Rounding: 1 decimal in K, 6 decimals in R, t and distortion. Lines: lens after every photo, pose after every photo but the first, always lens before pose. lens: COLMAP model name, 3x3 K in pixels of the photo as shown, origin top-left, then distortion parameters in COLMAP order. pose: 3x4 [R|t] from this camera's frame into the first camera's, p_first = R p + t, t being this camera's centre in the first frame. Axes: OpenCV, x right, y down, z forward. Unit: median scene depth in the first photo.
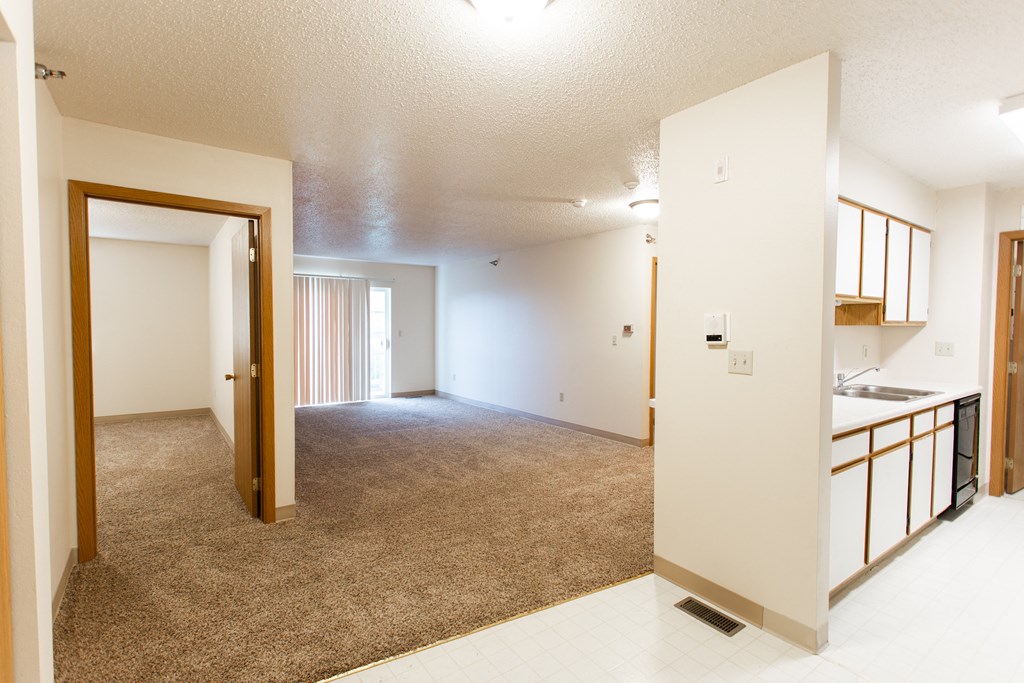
lens RADIAL K [[481.7, 0, 512.0], [0, 481.7, 341.5], [0, 0, 1]] dist [0.008409, 0.000462]
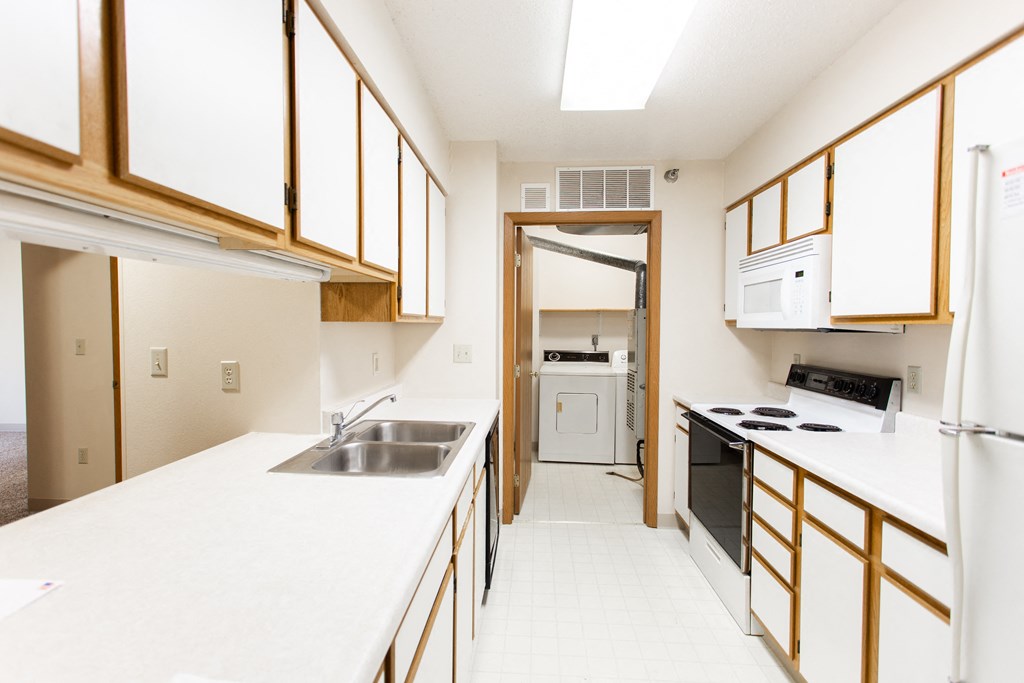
lens RADIAL K [[481.4, 0, 512.0], [0, 481.4, 341.5], [0, 0, 1]] dist [0.001568, 0.000533]
pose [[0.621314, -0.028826, 0.783031, 0.388306], [0.025767, 0.999534, 0.016351, -0.015117], [-0.783138, 0.010017, 0.621768, 0.521528]]
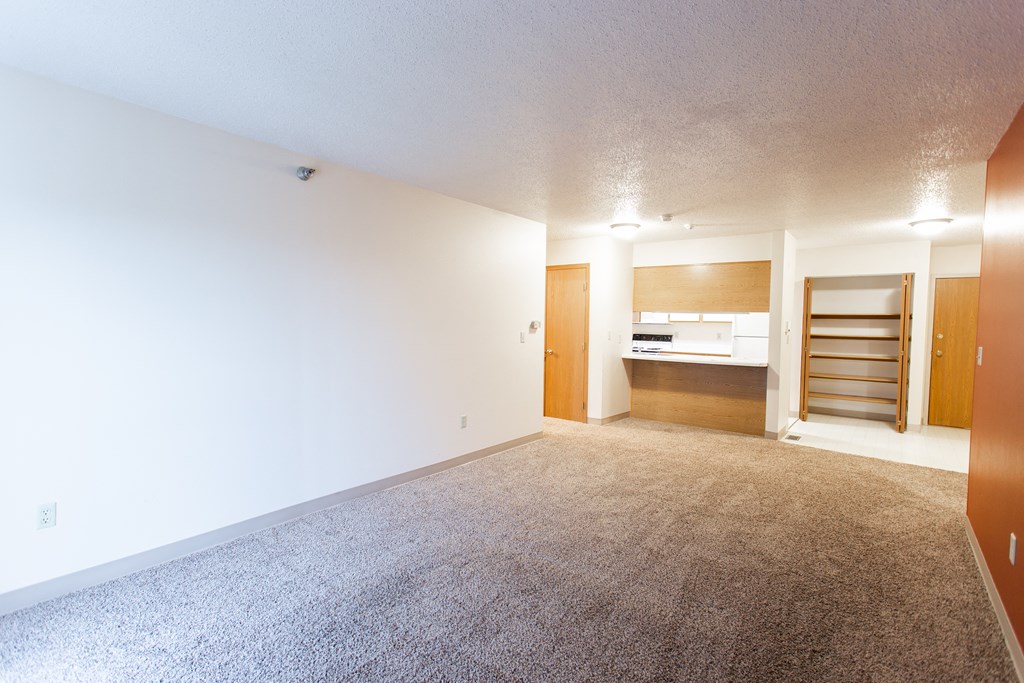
lens RADIAL K [[481.4, 0, 512.0], [0, 481.4, 341.5], [0, 0, 1]] dist [0.001568, 0.000533]
pose [[-0.269145, -0.048790, 0.961863, -1.044051], [0.020480, 0.998200, 0.056364, -0.075104], [-0.962882, 0.034869, -0.267661, 2.005150]]
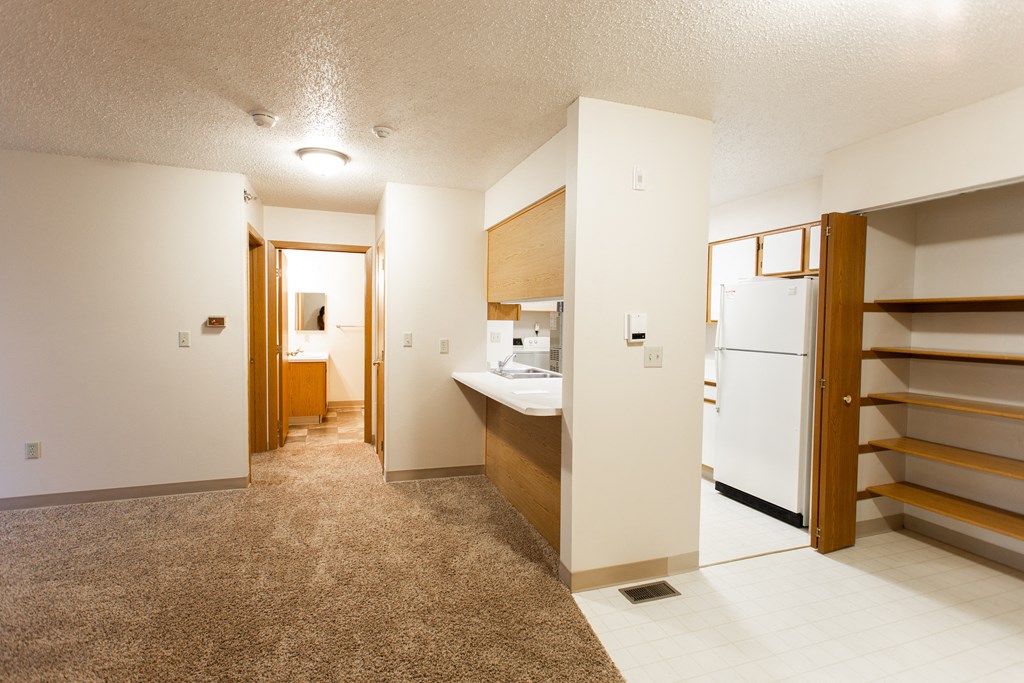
lens RADIAL K [[481.4, 0, 512.0], [0, 481.4, 341.5], [0, 0, 1]] dist [0.001568, 0.000533]
pose [[0.294190, -0.044271, 0.954721, -0.441555], [0.020569, 0.998989, 0.039985, -0.028475], [-0.955526, 0.007874, 0.294803, 0.620652]]
